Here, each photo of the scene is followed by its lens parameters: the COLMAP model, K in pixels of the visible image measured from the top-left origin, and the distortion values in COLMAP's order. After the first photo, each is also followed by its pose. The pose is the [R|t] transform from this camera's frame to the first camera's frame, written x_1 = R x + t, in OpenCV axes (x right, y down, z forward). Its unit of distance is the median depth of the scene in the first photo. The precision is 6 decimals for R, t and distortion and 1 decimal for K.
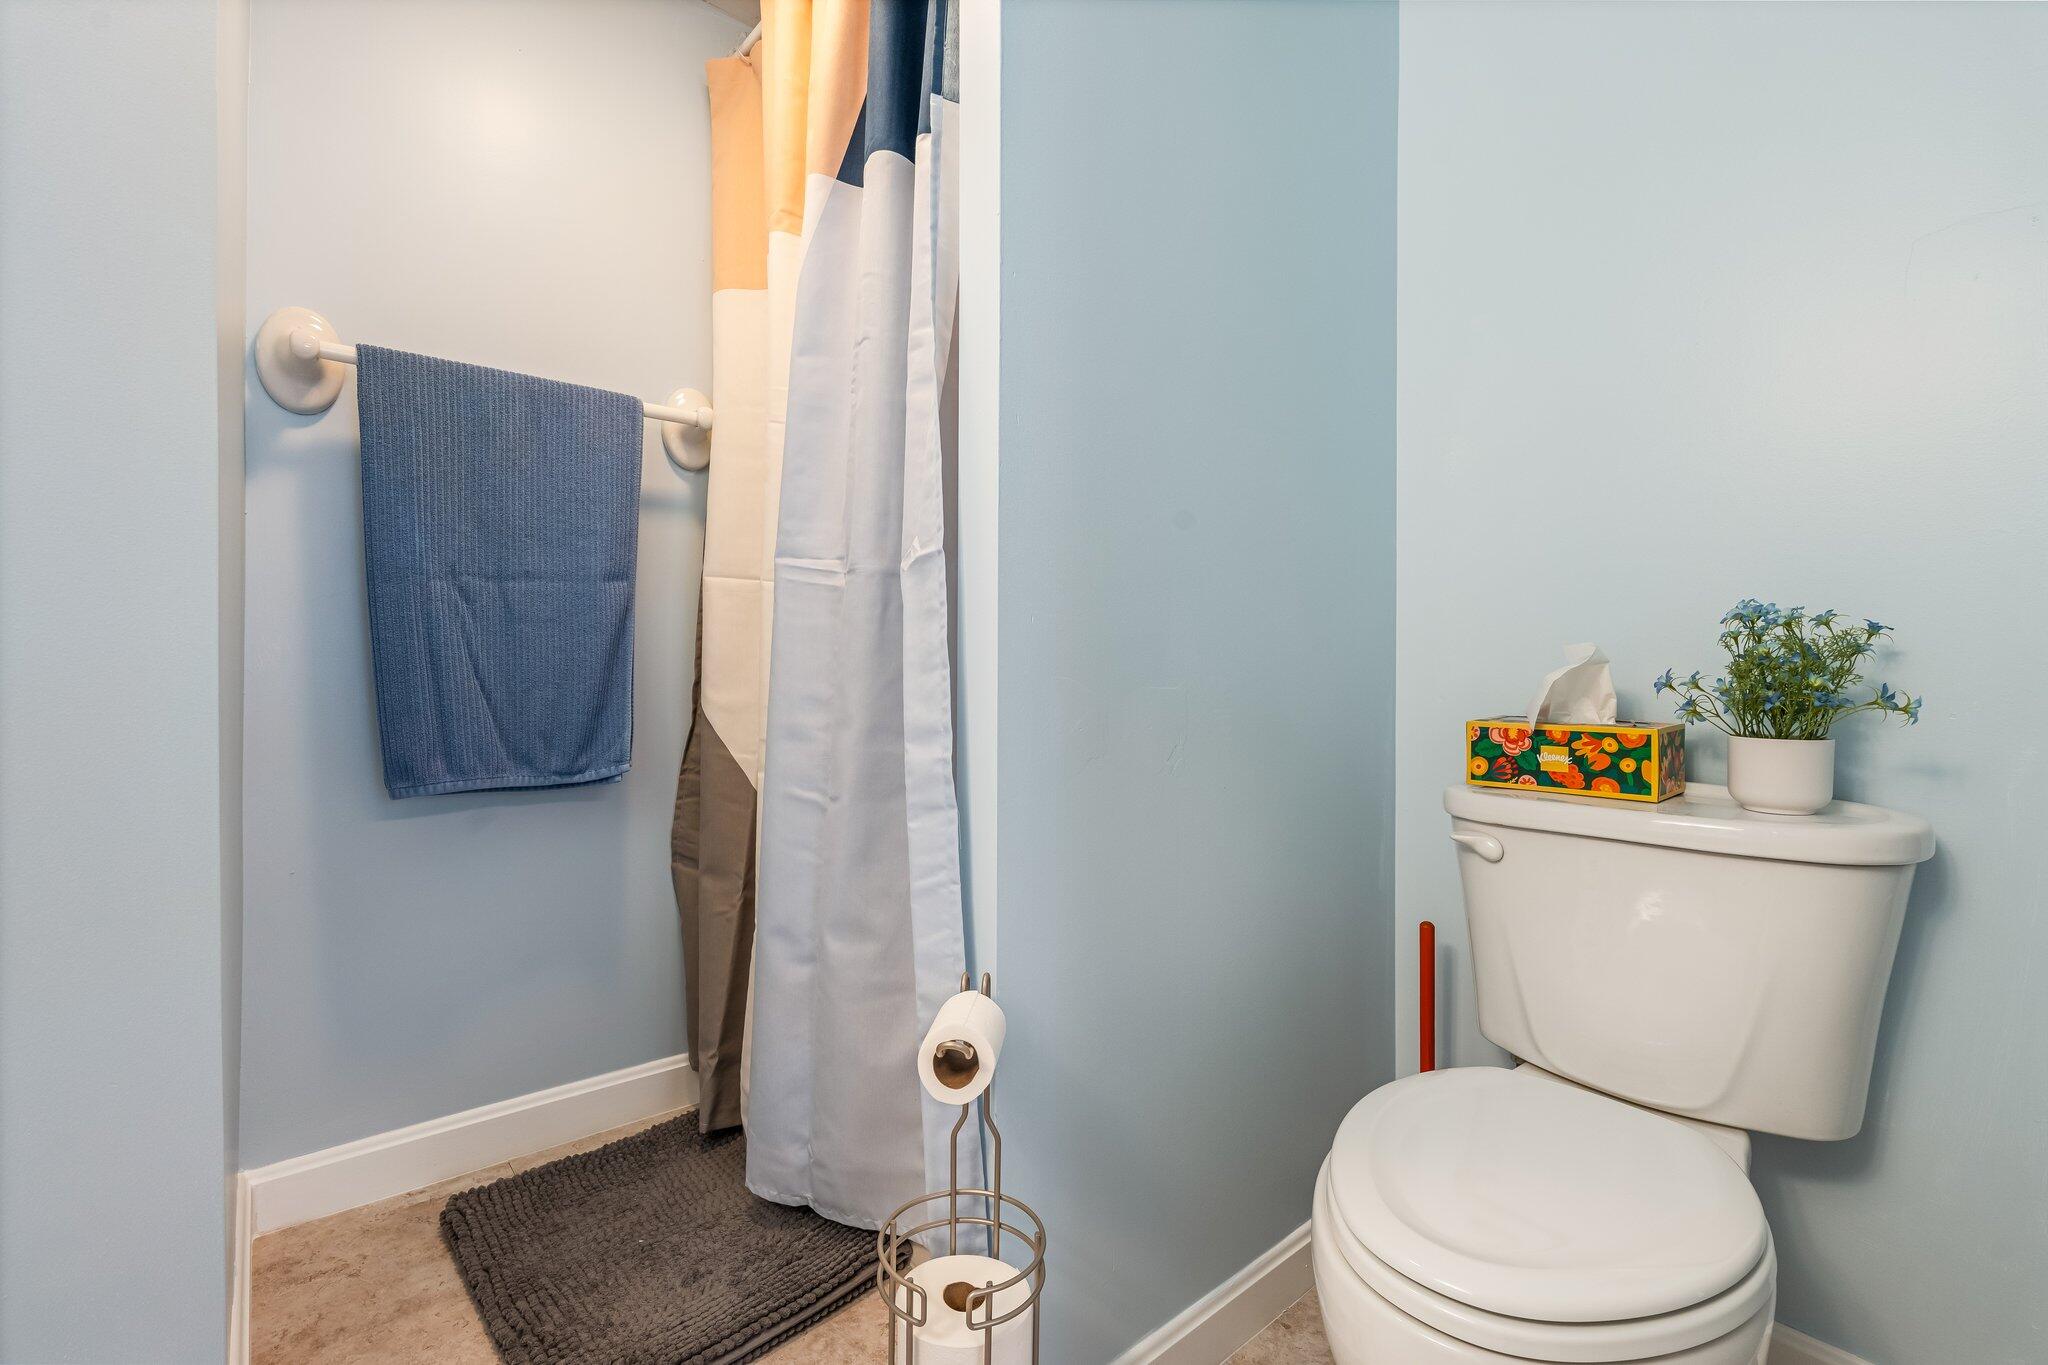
lens RADIAL K [[893.5, 0, 1024.0], [0, 893.5, 682.5], [0, 0, 1]] dist [-0.001905, 0.000039]
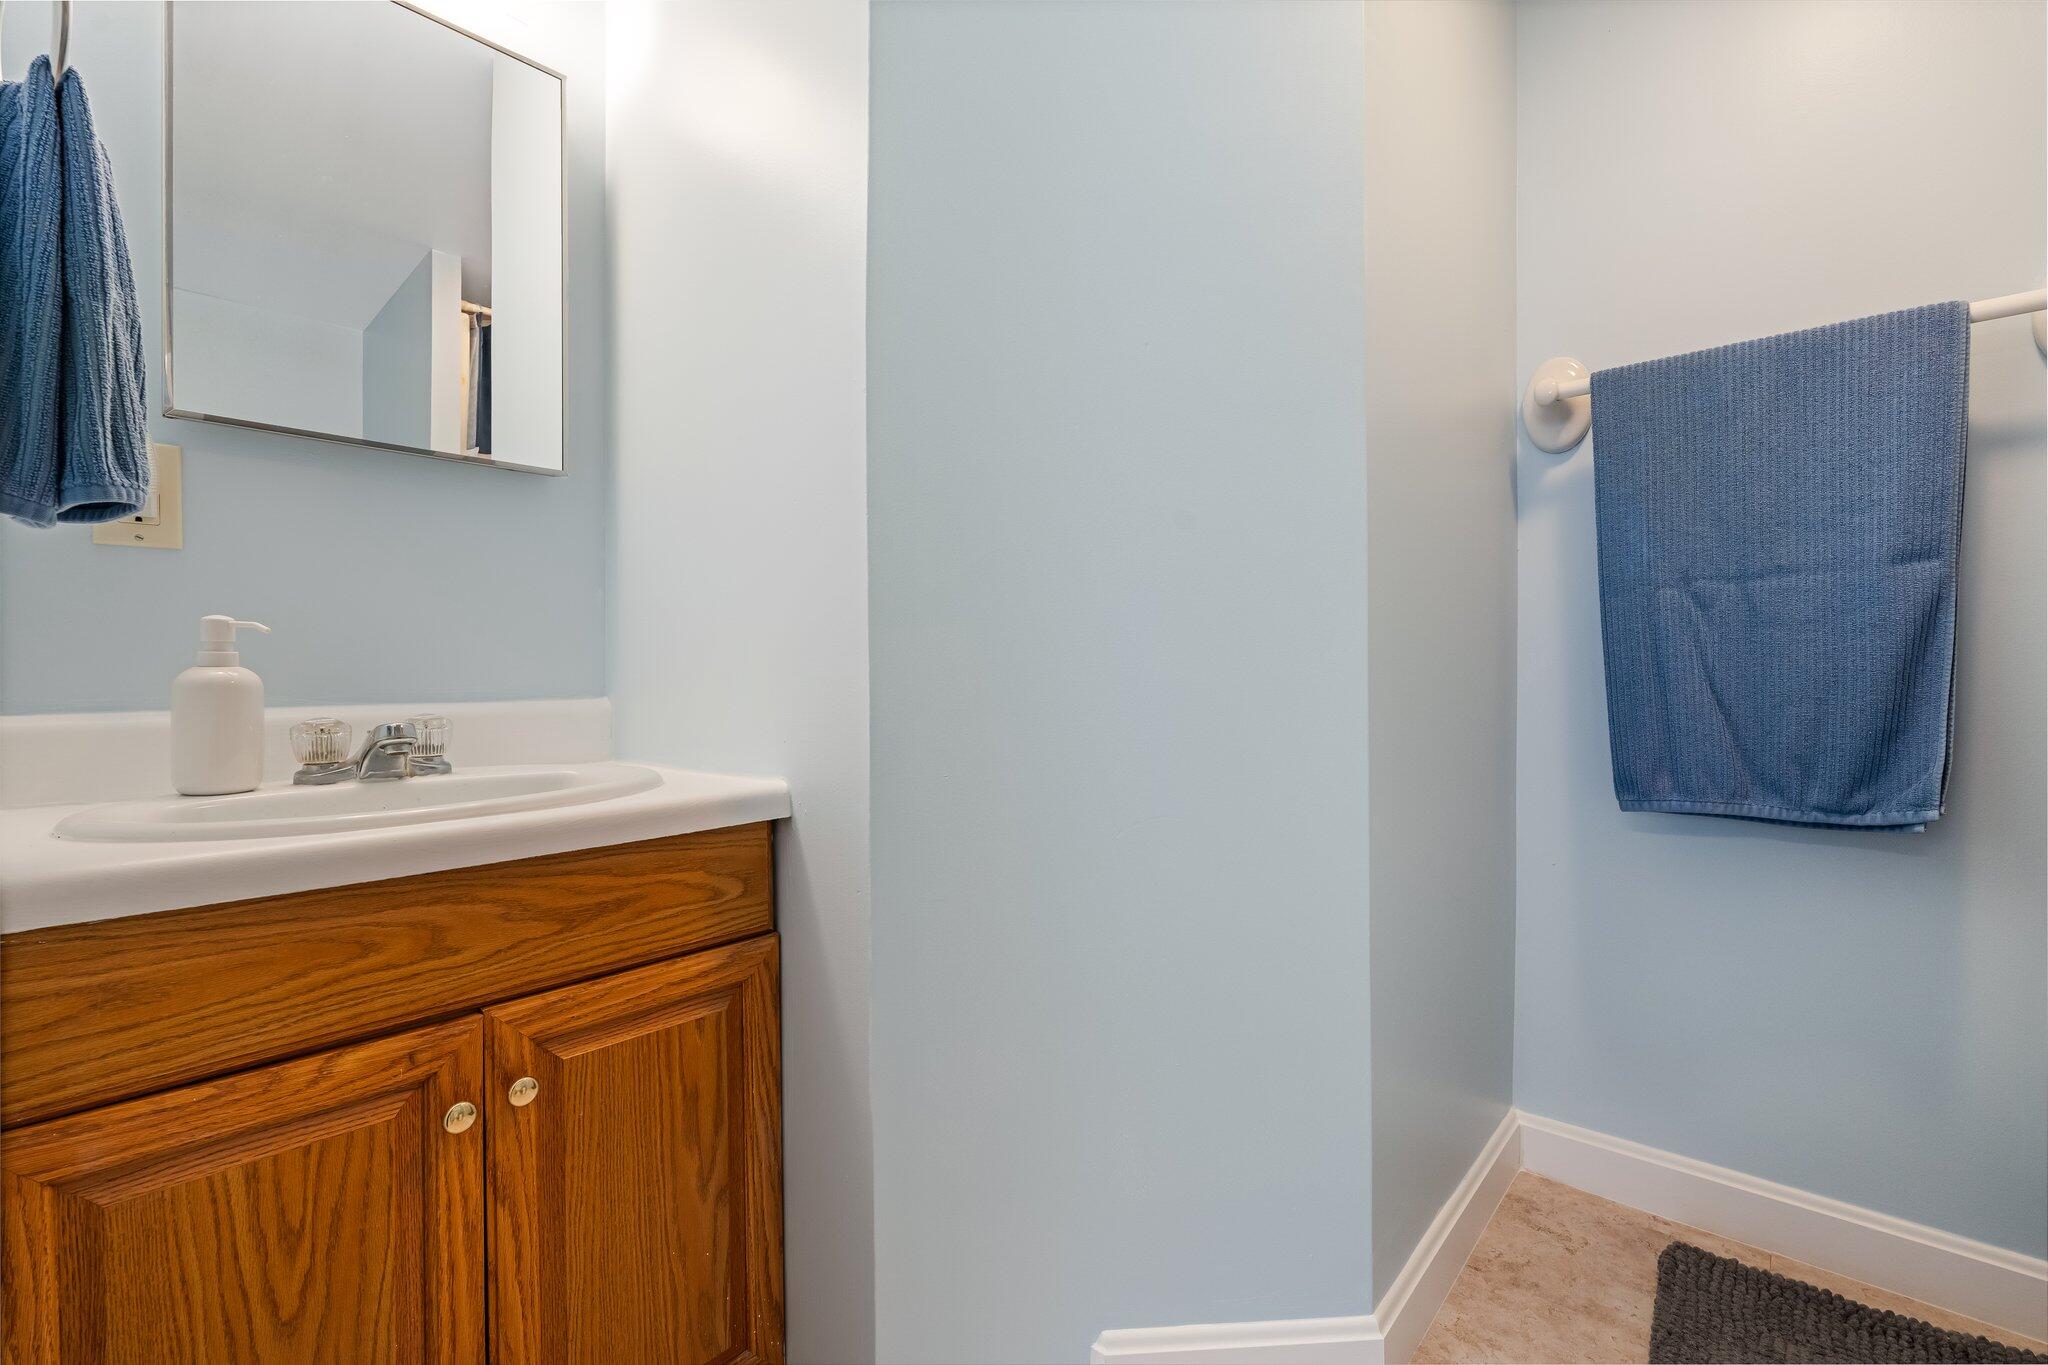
lens RADIAL K [[893.5, 0, 1024.0], [0, 893.5, 682.5], [0, 0, 1]] dist [-0.001905, 0.000039]
pose [[0.127900, -0.002099, -0.991785, 0.200773], [-0.007605, 0.999966, -0.003097, -0.005731], [0.991758, 0.007938, 0.127879, 0.189455]]
